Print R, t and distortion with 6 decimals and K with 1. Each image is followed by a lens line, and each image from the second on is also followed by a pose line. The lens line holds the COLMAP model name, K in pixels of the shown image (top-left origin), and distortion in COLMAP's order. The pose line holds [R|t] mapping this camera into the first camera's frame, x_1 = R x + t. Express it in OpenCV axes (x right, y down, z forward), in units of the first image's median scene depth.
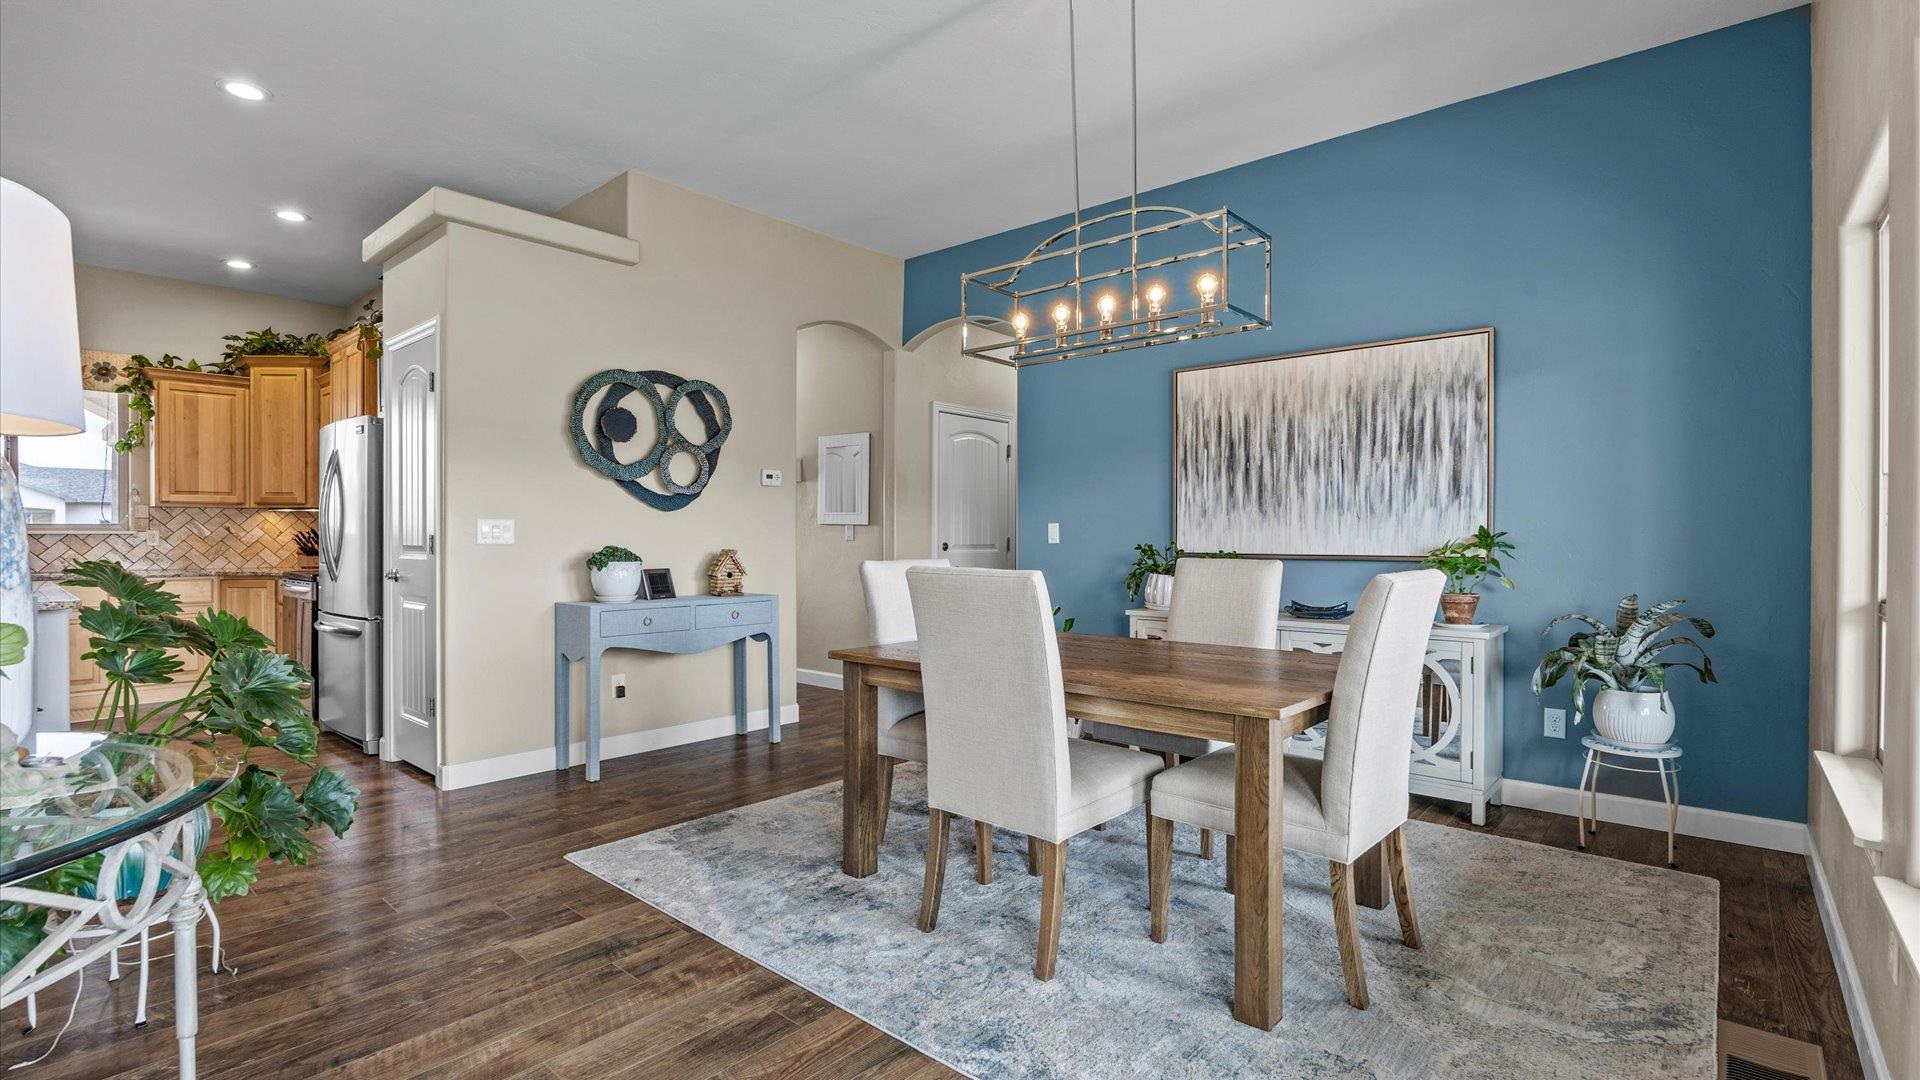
lens RADIAL K [[876.3, 0, 968.7], [0, 876.3, 540.4], [0, 0, 1]] dist [-0.014274, 0.000716]
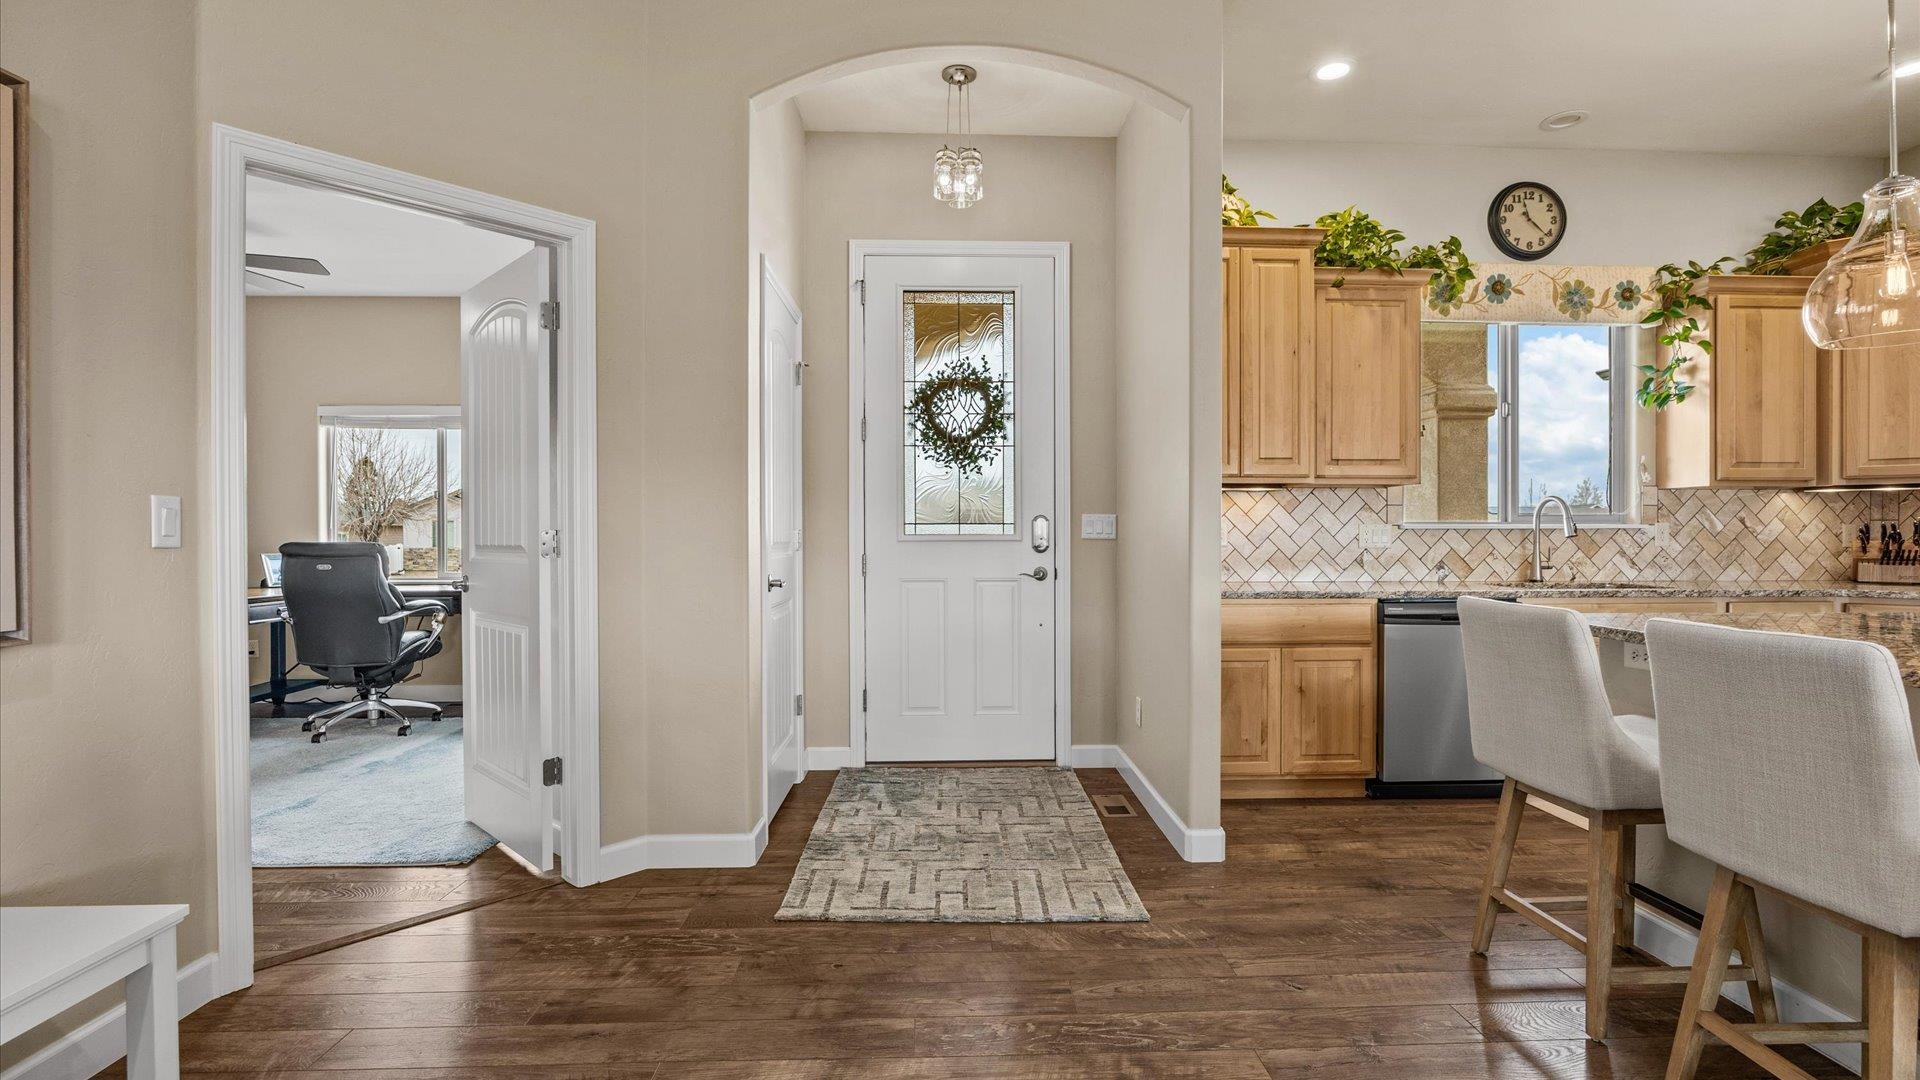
lens RADIAL K [[876.3, 0, 968.7], [0, 876.3, 540.4], [0, 0, 1]] dist [-0.014274, 0.000716]
pose [[0.684875, 0.005493, -0.728640, -1.159730], [-0.003499, 0.999985, 0.004250, 0.001360], [0.728652, -0.000361, 0.684884, 0.186057]]
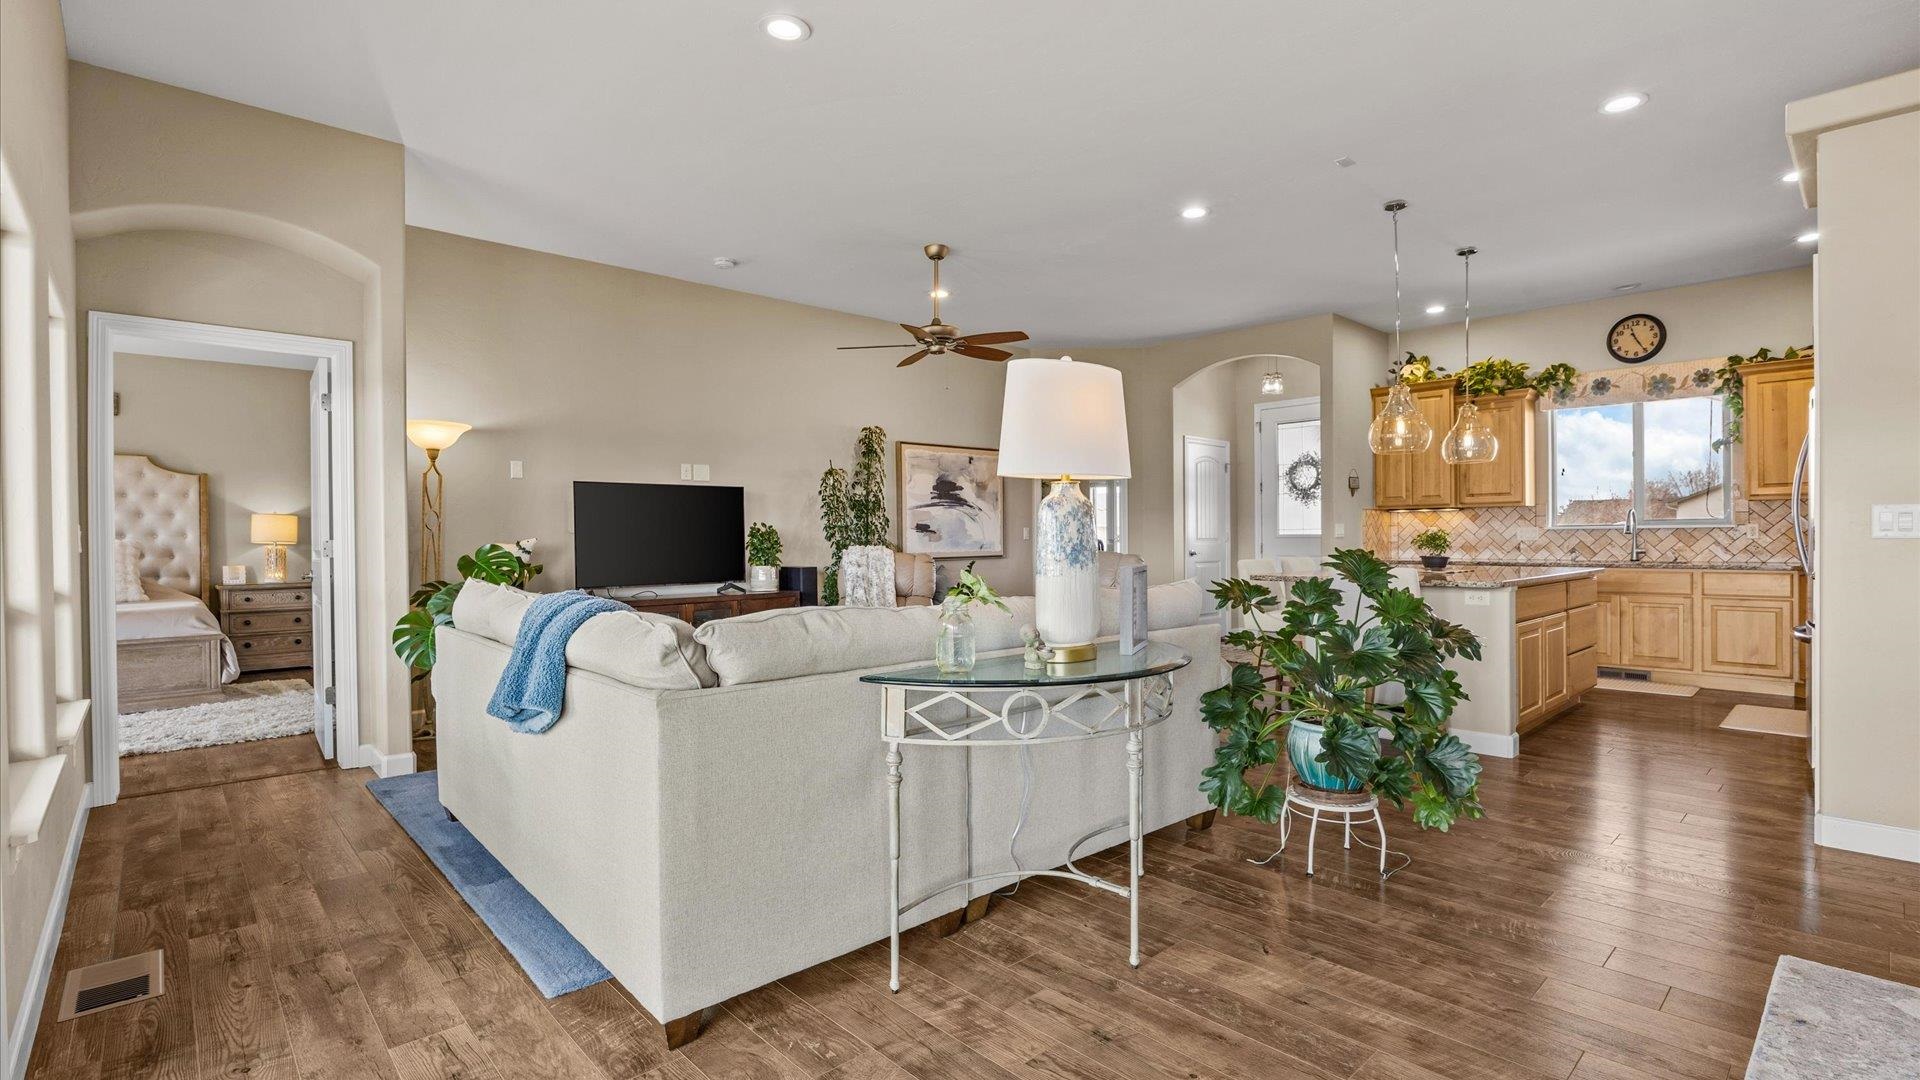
lens RADIAL K [[876.3, 0, 968.7], [0, 876.3, 540.4], [0, 0, 1]] dist [-0.014274, 0.000716]
pose [[-0.103131, 0.005545, -0.994652, 0.238076], [0.003080, 0.999981, 0.005255, -0.000178], [0.994663, -0.002522, -0.103146, 0.265634]]
